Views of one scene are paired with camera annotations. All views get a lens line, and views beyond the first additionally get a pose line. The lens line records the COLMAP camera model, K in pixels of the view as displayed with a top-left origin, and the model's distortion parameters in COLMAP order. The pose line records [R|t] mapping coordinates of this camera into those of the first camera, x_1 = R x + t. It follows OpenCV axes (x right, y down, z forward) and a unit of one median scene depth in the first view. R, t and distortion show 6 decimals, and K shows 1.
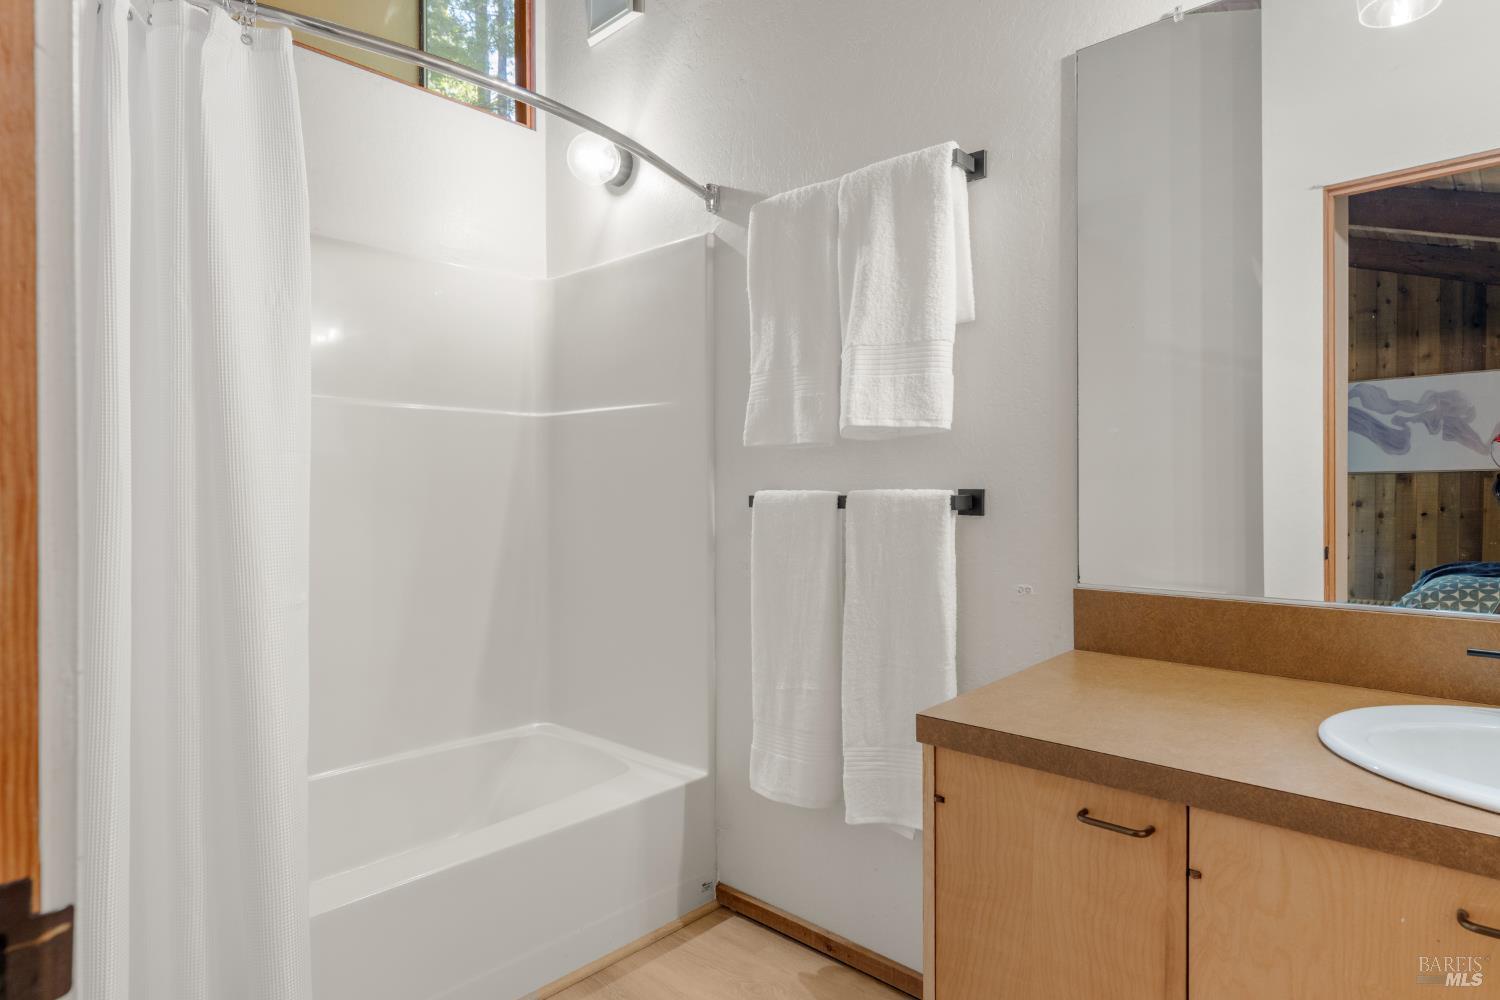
lens RADIAL K [[833.7, 0, 752.4], [0, 833.7, 494.7], [0, 0, 1]] dist [-0.004430, 0.001150]
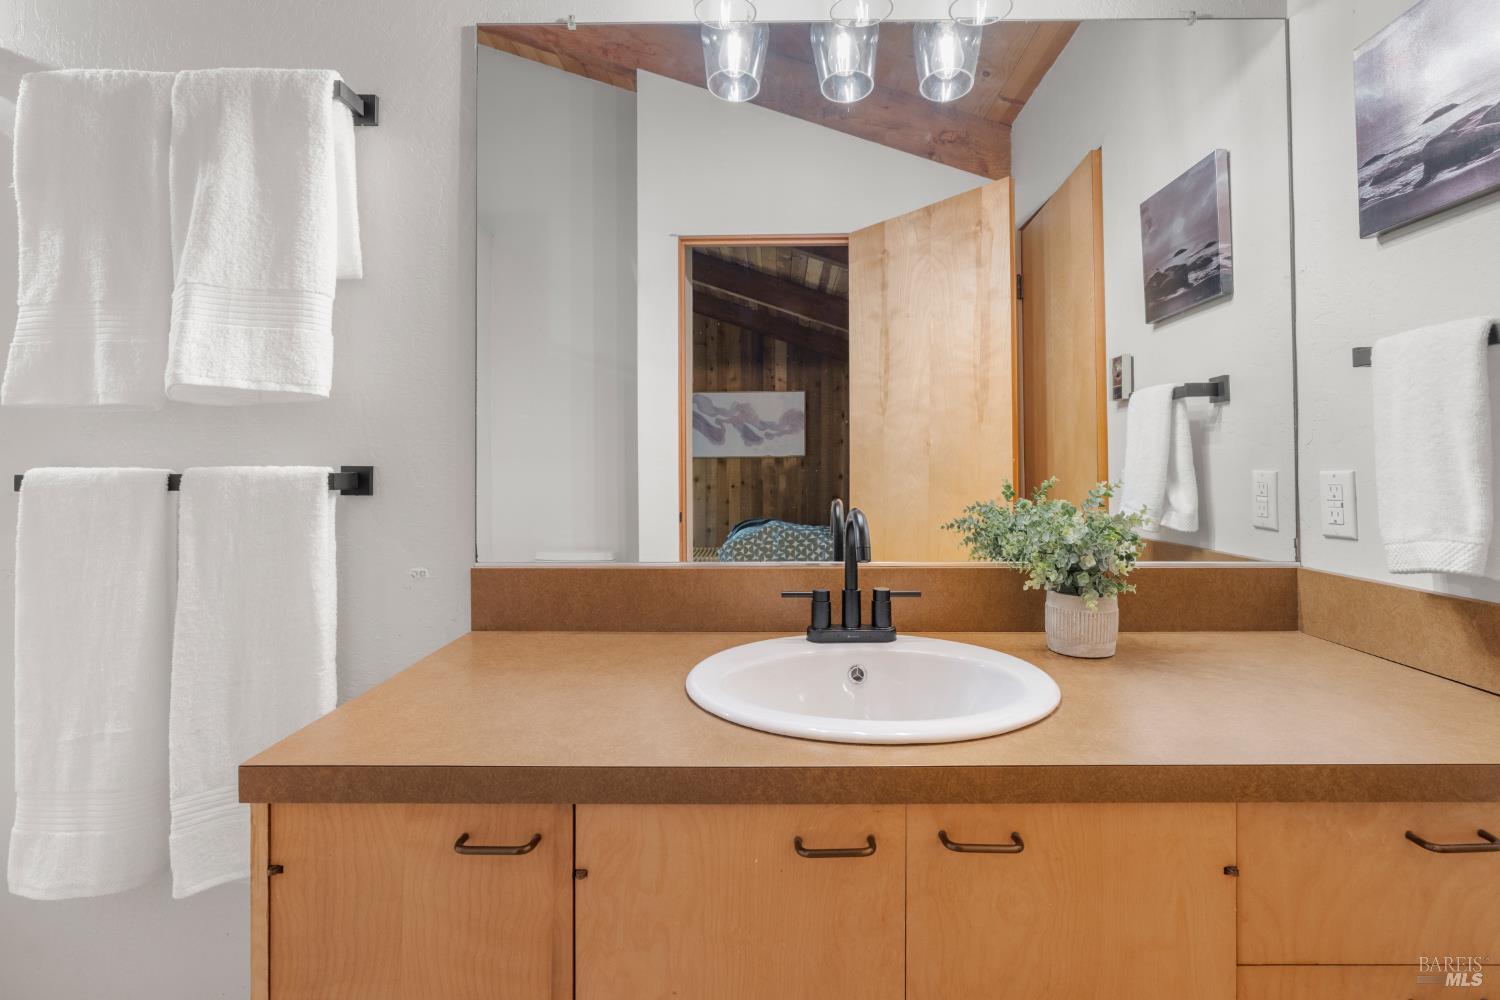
lens RADIAL K [[688.1, 0, 763.1], [0, 688.1, 460.6], [0, 0, 1]] dist [-0.003040, 0.000321]
pose [[0.742998, 0.009086, 0.669232, 0.094365], [0.004778, 0.999810, -0.018880, 0.003329], [-0.669277, 0.017226, 0.742814, 0.163104]]
